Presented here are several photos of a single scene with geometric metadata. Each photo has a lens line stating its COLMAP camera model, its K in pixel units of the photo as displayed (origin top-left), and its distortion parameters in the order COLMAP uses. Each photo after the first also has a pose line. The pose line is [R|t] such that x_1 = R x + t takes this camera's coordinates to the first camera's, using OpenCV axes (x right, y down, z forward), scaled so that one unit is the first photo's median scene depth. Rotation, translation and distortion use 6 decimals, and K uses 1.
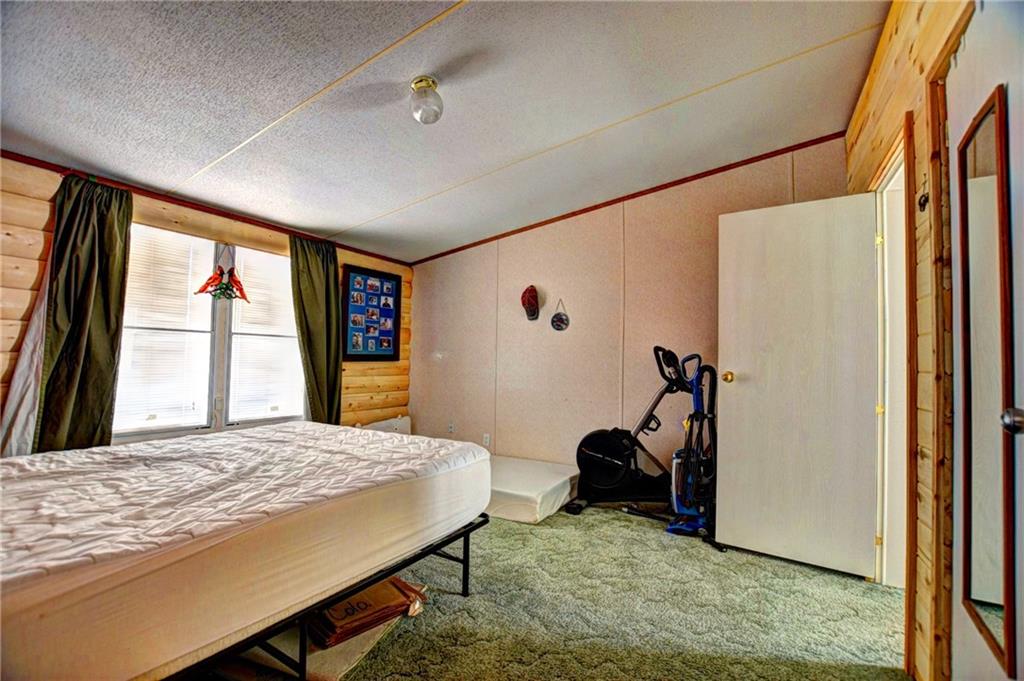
lens RADIAL K [[451.1, 0, 510.8], [0, 451.1, 343.3], [0, 0, 1]] dist [-0.032330, 0.003353]
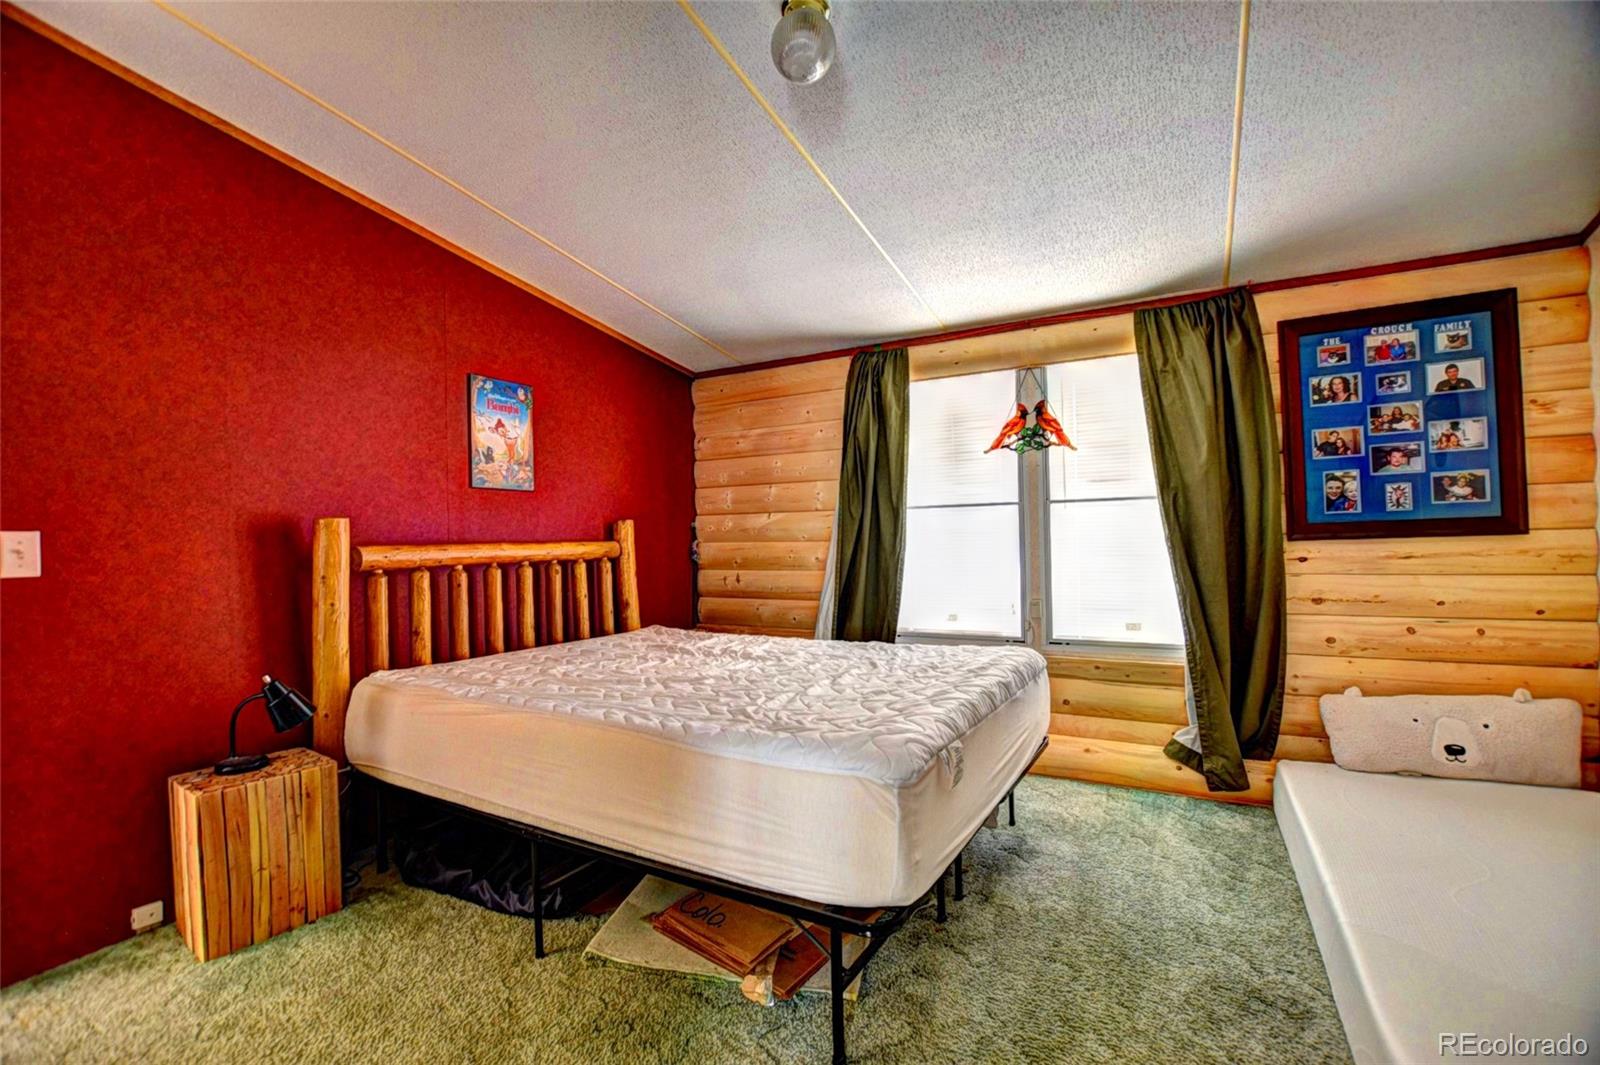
lens RADIAL K [[704.8, 0, 798.1], [0, 704.8, 536.9], [0, 0, 1]] dist [-0.032330, 0.003353]
pose [[0.008076, -0.025612, -0.999639, 0.313985], [0.055375, 0.998149, -0.025126, 0.027444], [0.998433, -0.055152, 0.009480, 0.505954]]
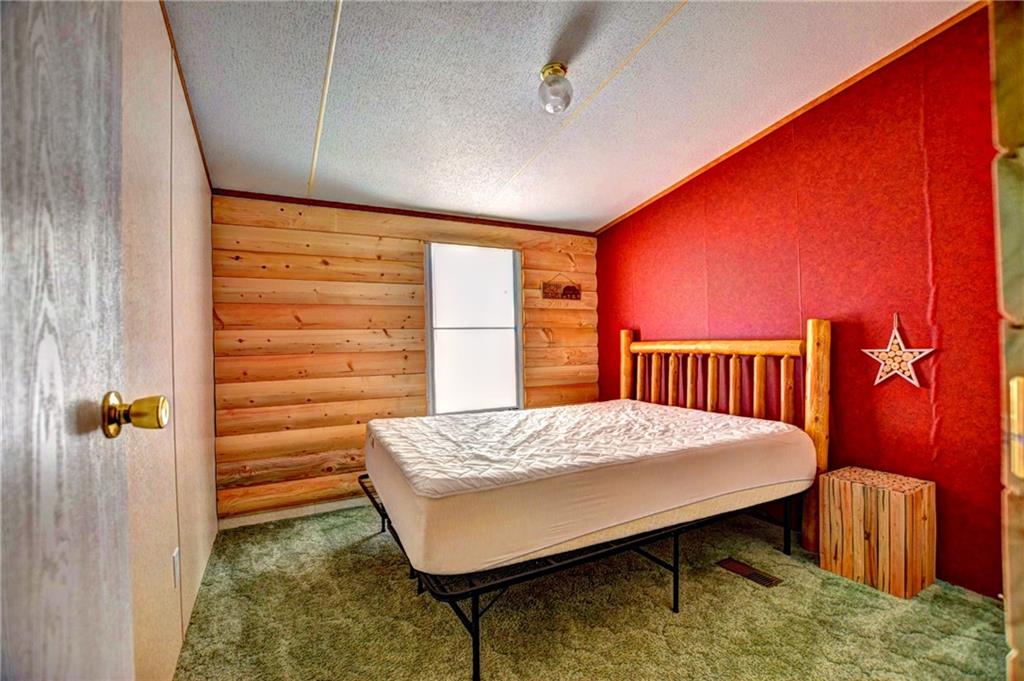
lens RADIAL K [[451.1, 0, 510.8], [0, 451.1, 343.3], [0, 0, 1]] dist [-0.032330, 0.003353]
pose [[-0.836171, 0.000231, 0.548469, -1.226393], [-0.012432, 0.999735, -0.019374, 0.014572], [-0.548328, -0.023019, -0.835947, 1.378079]]
